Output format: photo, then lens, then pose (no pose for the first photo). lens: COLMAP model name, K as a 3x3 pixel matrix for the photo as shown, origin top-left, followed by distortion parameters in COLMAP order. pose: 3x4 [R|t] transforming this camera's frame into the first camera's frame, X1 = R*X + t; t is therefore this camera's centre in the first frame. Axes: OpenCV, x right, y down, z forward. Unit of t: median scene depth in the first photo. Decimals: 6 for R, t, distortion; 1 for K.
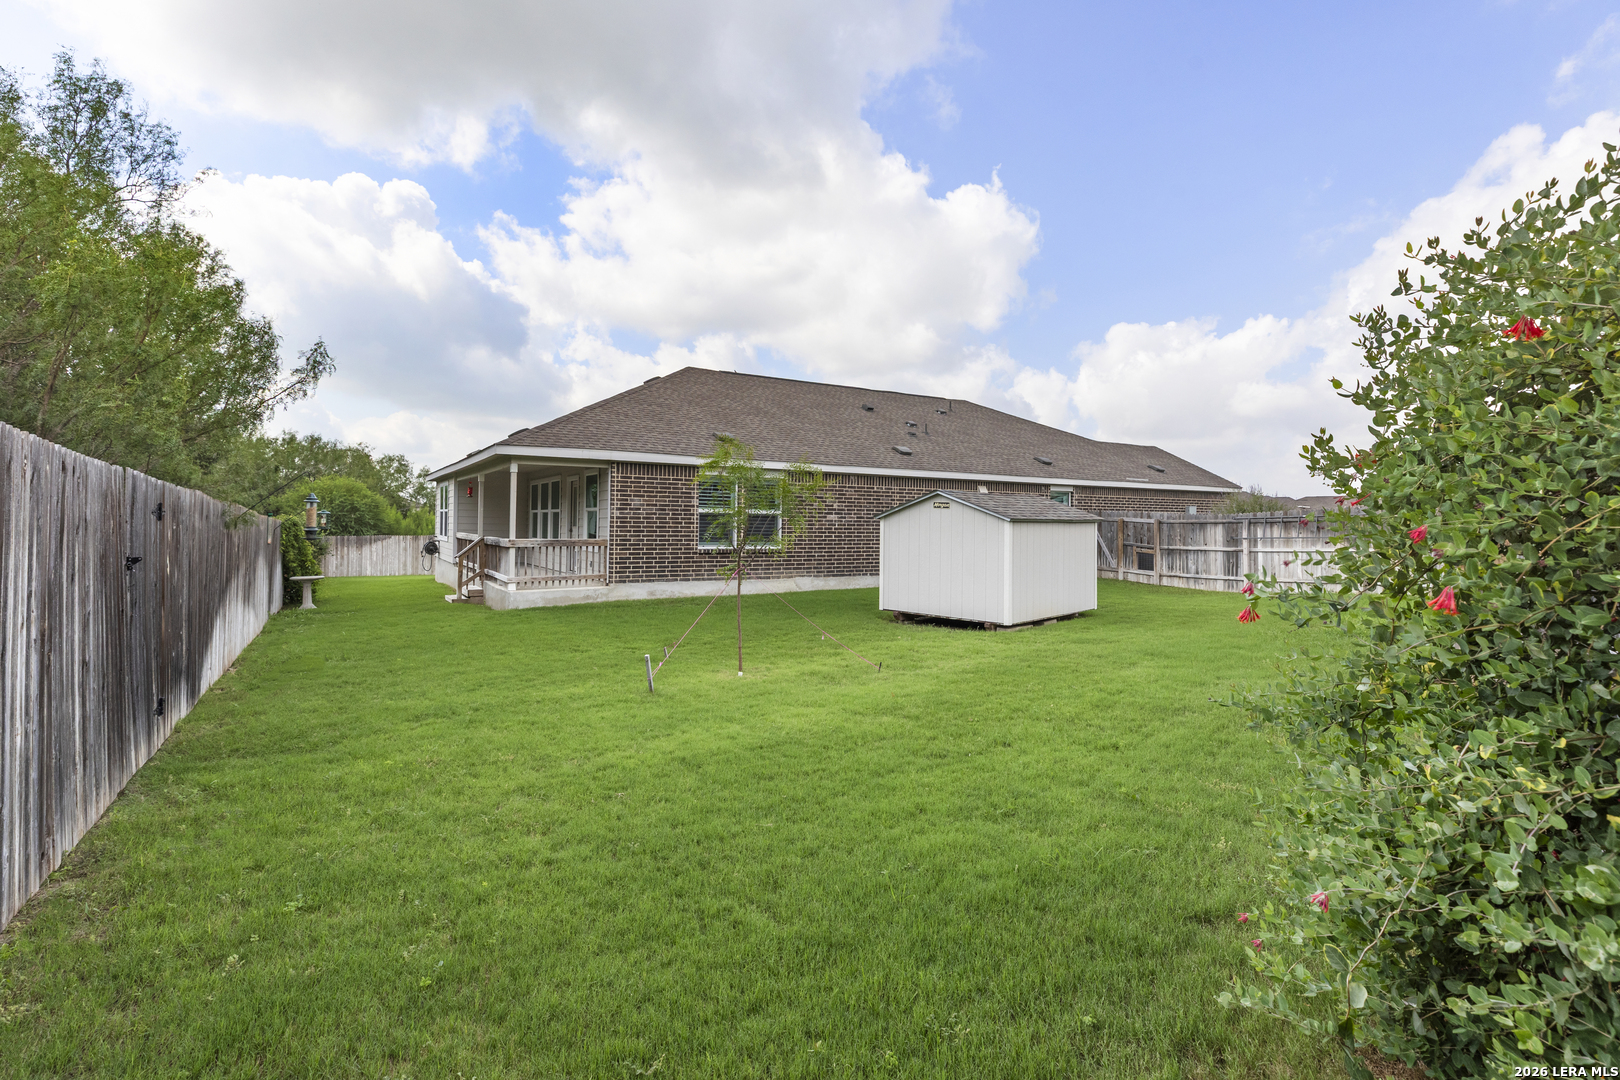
lens RADIAL K [[741.8, 0, 804.5], [0, 741.8, 533.2], [0, 0, 1]] dist [-0.000913, -0.000134]
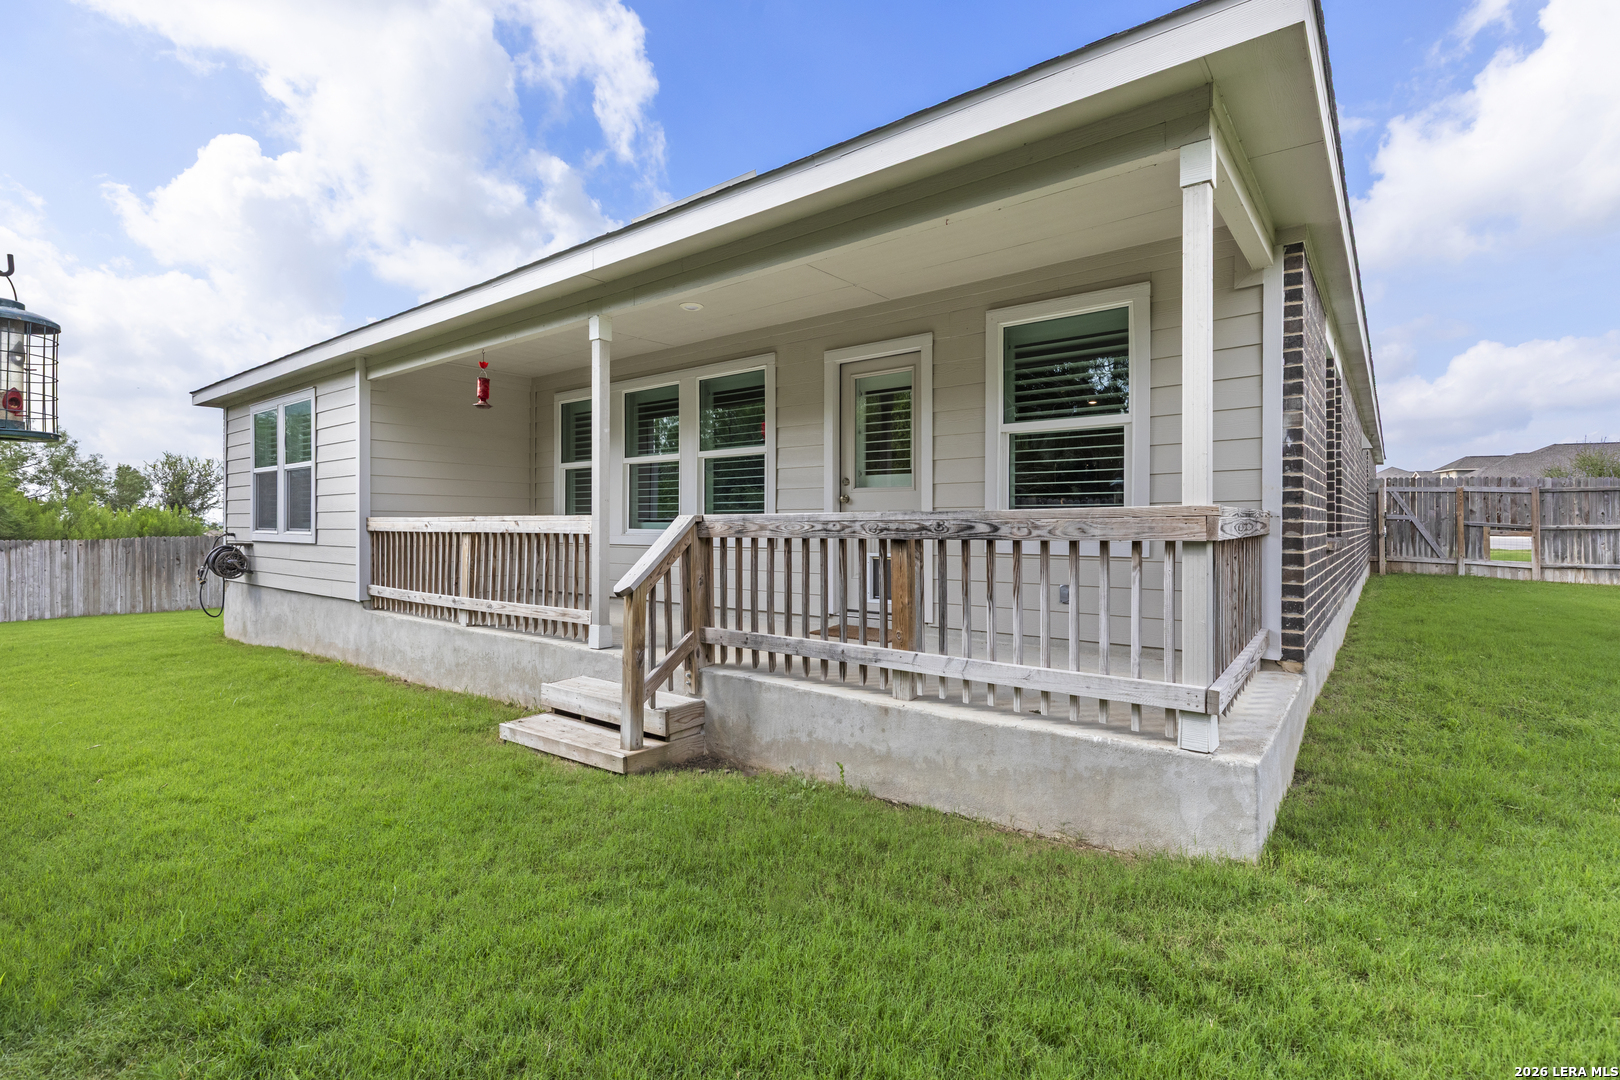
lens RADIAL K [[741.8, 0, 816.1], [0, 741.8, 536.0], [0, 0, 1]] dist [-0.000913, -0.000134]
pose [[0.935814, -0.020563, 0.351895, -0.391631], [0.017596, 0.999778, 0.011629, 0.007123], [-0.352055, -0.004690, 0.935967, 0.573020]]
